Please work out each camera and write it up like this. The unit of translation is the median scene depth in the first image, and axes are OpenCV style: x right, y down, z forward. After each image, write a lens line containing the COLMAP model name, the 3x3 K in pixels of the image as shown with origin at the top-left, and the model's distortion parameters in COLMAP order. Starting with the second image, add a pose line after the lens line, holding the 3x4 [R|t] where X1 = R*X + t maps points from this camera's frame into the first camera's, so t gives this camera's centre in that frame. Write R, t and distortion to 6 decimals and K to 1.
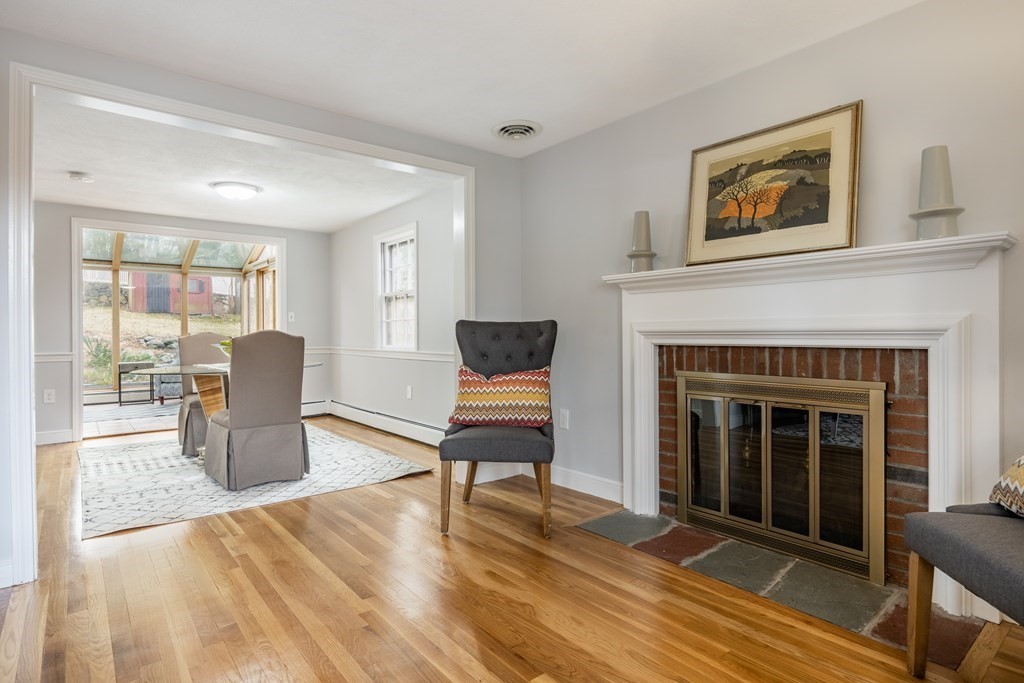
lens RADIAL K [[543.3, 0, 517.1], [0, 543.3, 339.2], [0, 0, 1]] dist [-0.011202, 0.001340]
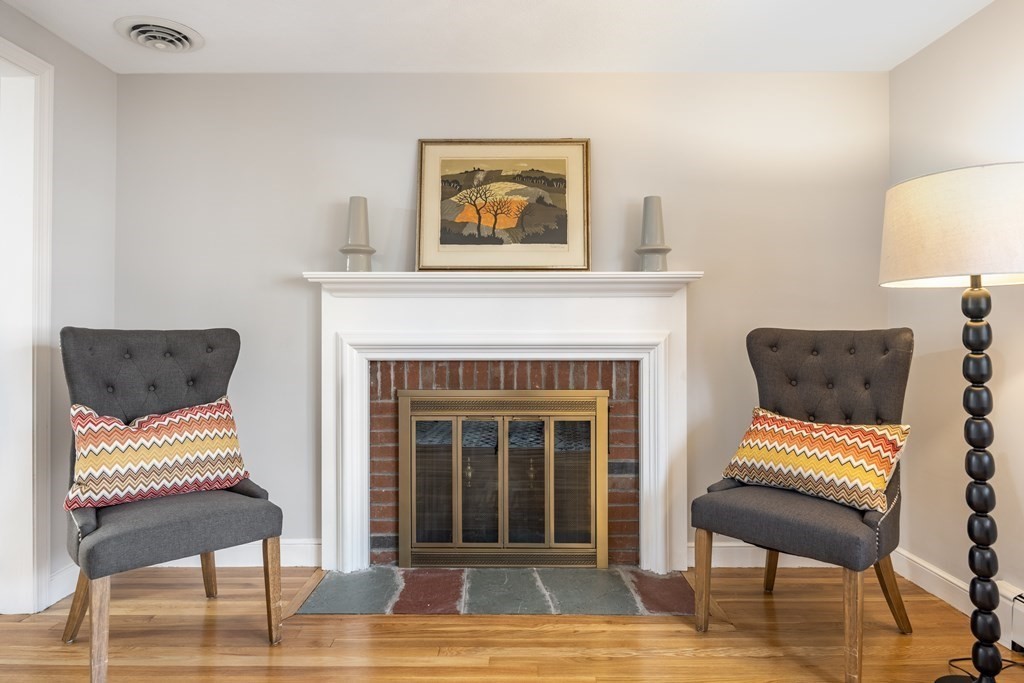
lens RADIAL K [[619.0, 0, 513.4], [0, 619.0, 325.6], [0, 0, 1]] dist [-0.013037, 0.001720]
pose [[0.631998, 0.007226, 0.774936, -0.395056], [0.004494, 0.999906, -0.012989, -0.034475], [-0.774957, 0.011691, 0.631906, 0.275218]]
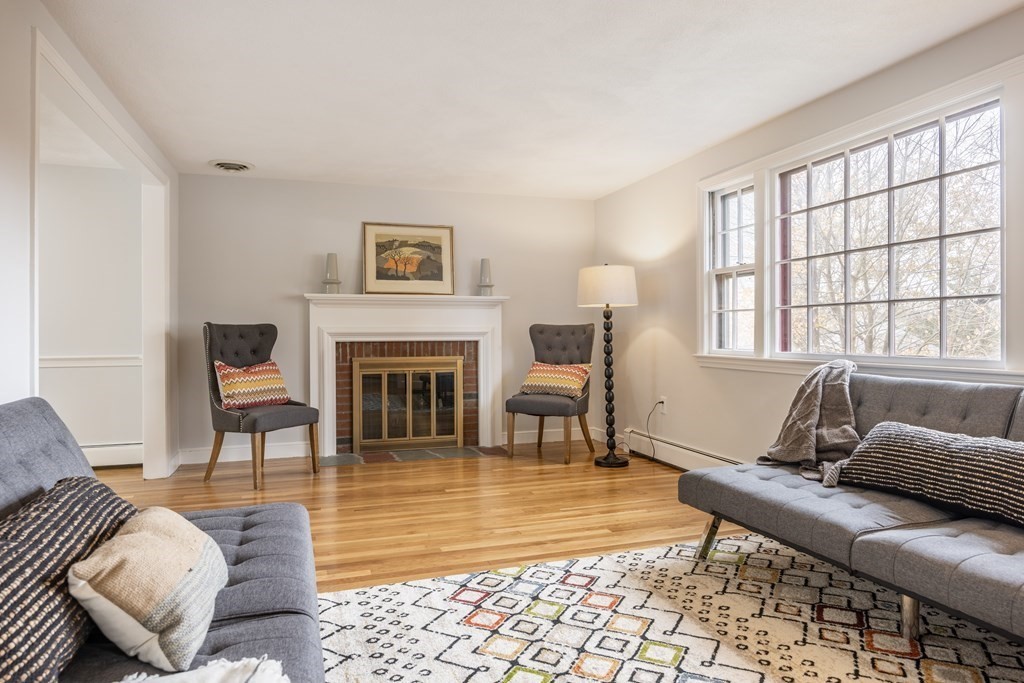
lens RADIAL K [[619.0, 0, 515.5], [0, 619.0, 336.8], [0, 0, 1]] dist [-0.013037, 0.001720]
pose [[0.354471, -0.004254, 0.935057, -1.388688], [0.009787, 0.999952, 0.000839, -0.000015], [-0.935016, 0.008854, 0.354495, -0.094730]]
